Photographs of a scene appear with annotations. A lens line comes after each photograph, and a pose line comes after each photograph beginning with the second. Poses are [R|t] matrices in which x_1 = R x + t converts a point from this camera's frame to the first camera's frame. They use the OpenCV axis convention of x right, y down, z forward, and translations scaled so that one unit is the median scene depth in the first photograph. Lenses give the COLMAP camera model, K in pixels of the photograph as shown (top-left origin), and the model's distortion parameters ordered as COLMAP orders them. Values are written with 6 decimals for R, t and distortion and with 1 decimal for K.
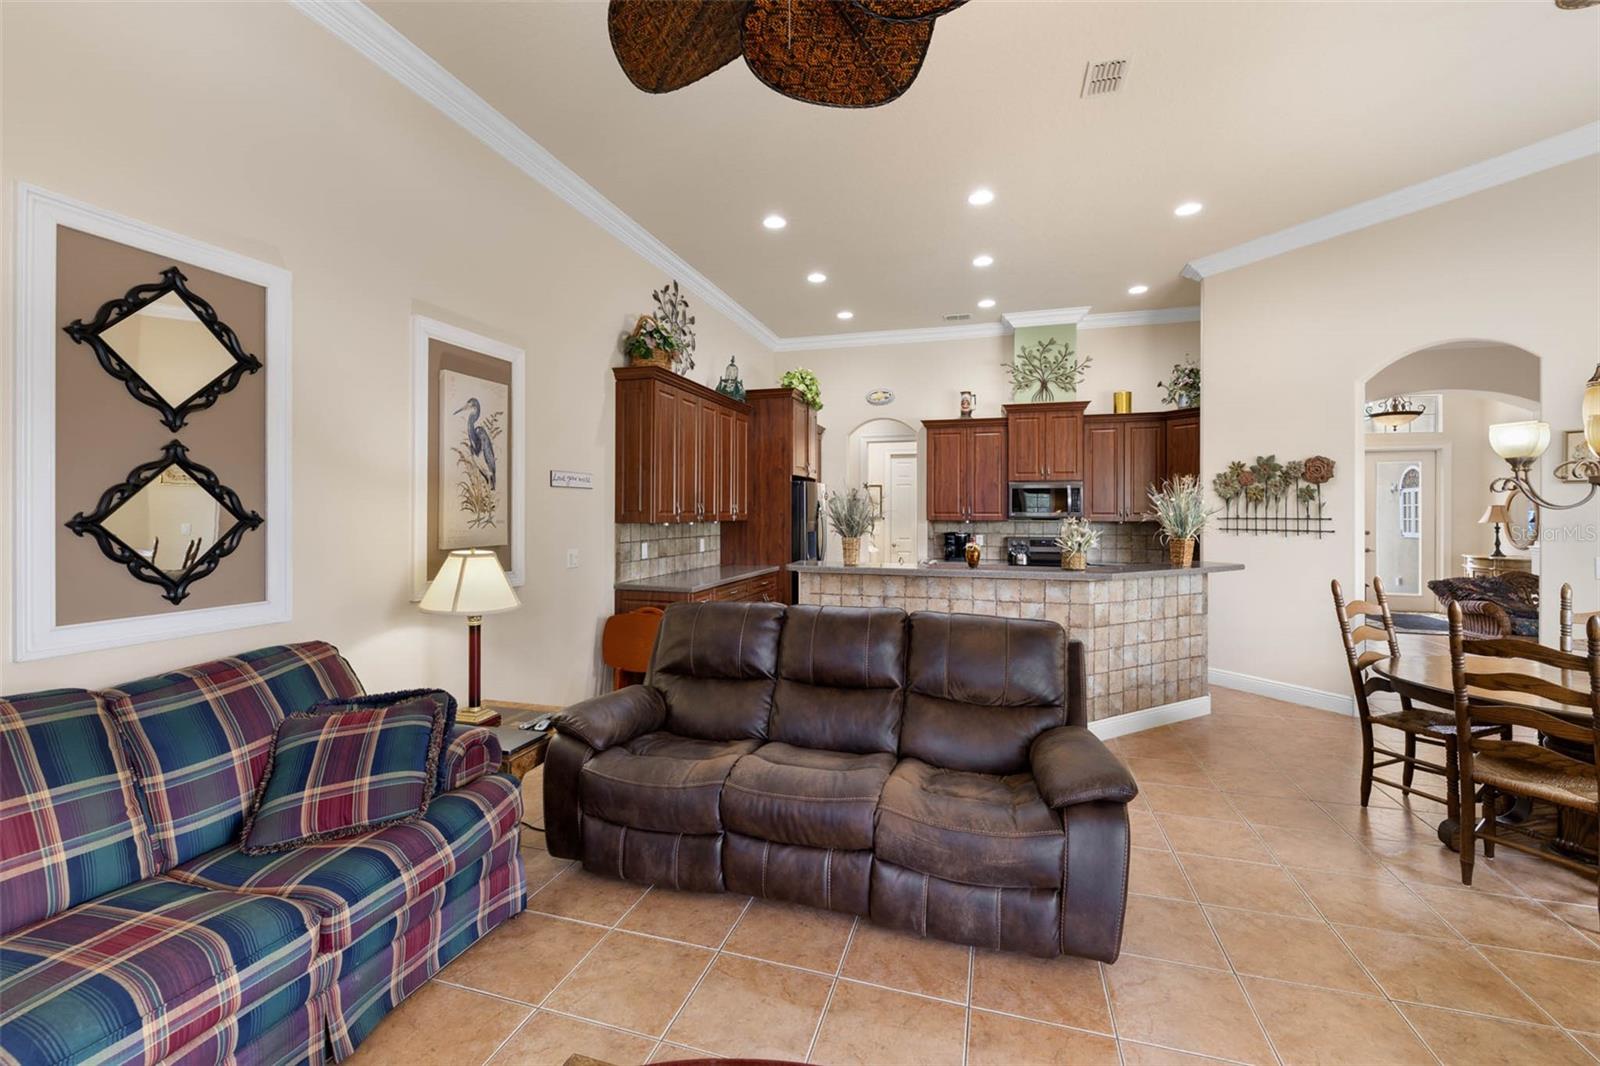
lens RADIAL K [[673.8, 0, 792.8], [0, 673.8, 513.2], [0, 0, 1]] dist [0.000151, 0.000279]
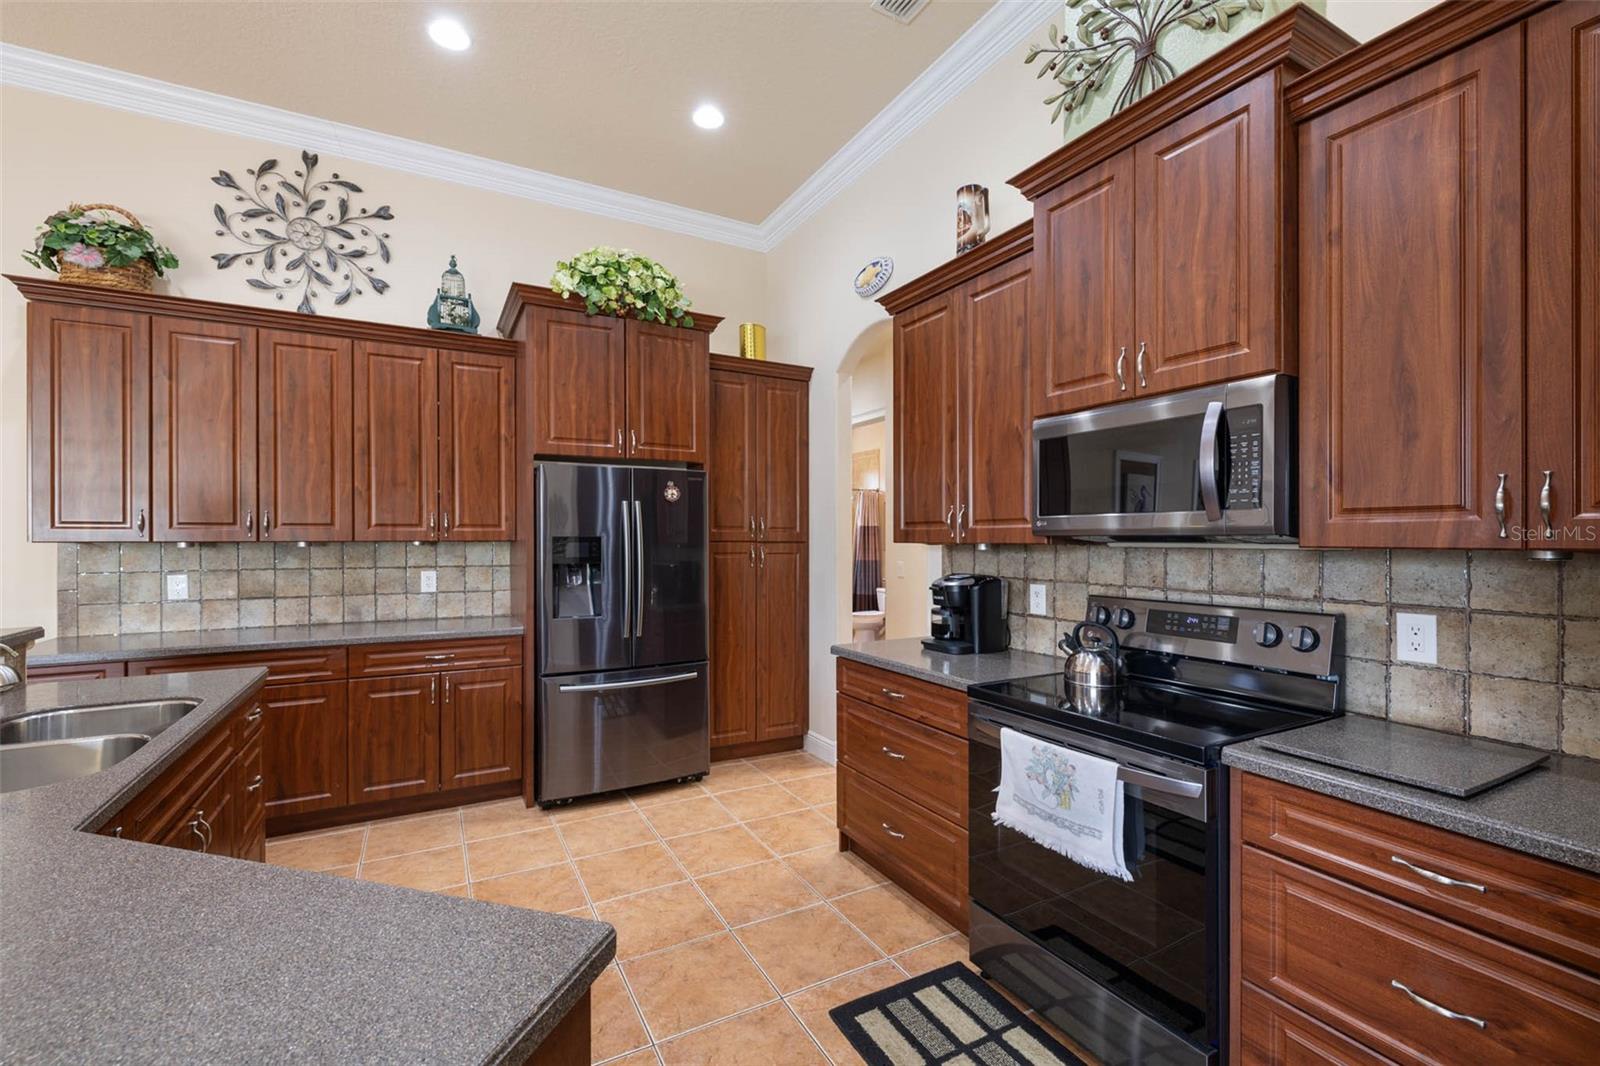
lens RADIAL K [[670.5, 0, 800.0], [0, 670.5, 533.0], [0, 0, 1]] dist [0.001883, 0.000277]
pose [[0.716120, -0.007364, -0.697938, 1.267632], [0.004636, 0.999972, -0.005794, 0.020587], [0.697962, 0.000913, 0.716135, 1.931446]]
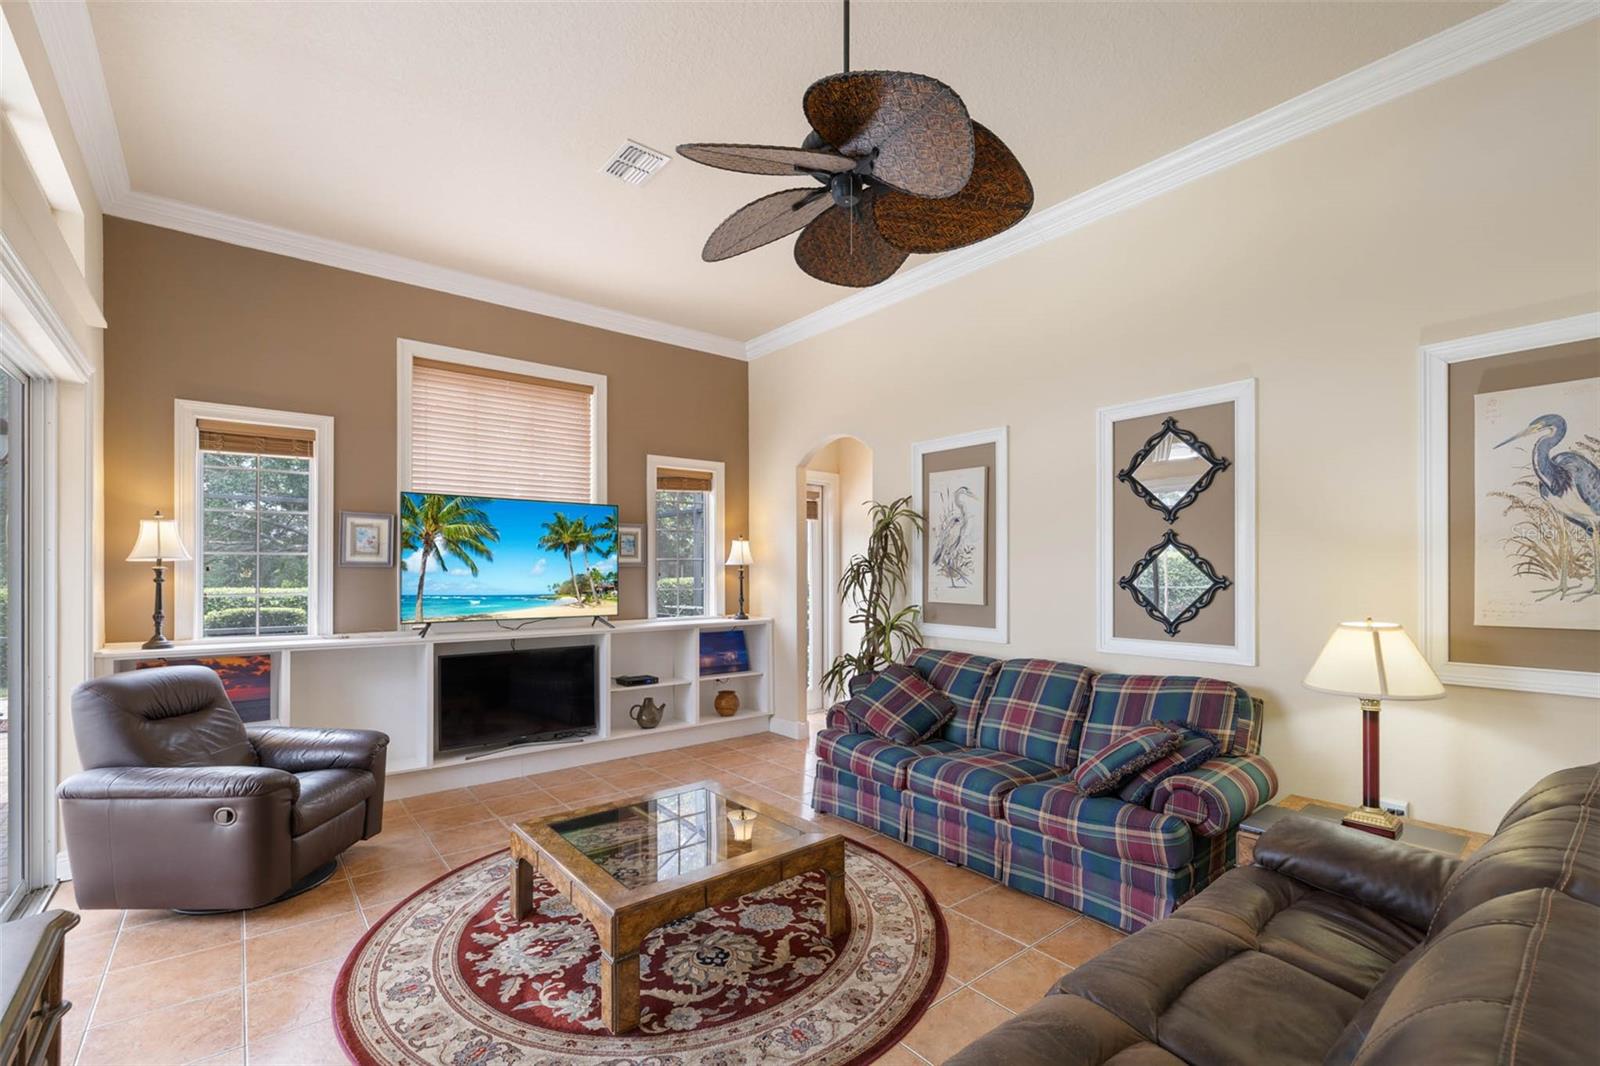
lens RADIAL K [[696.9, 0, 793.3], [0, 696.9, 569.8], [0, 0, 1]] dist [-0.000427, 0.000021]
pose [[-0.558625, -0.004470, -0.829408, 0.753221], [-0.001614, 0.999989, -0.004302, -0.007145], [0.829419, -0.001065, -0.558627, 1.005238]]
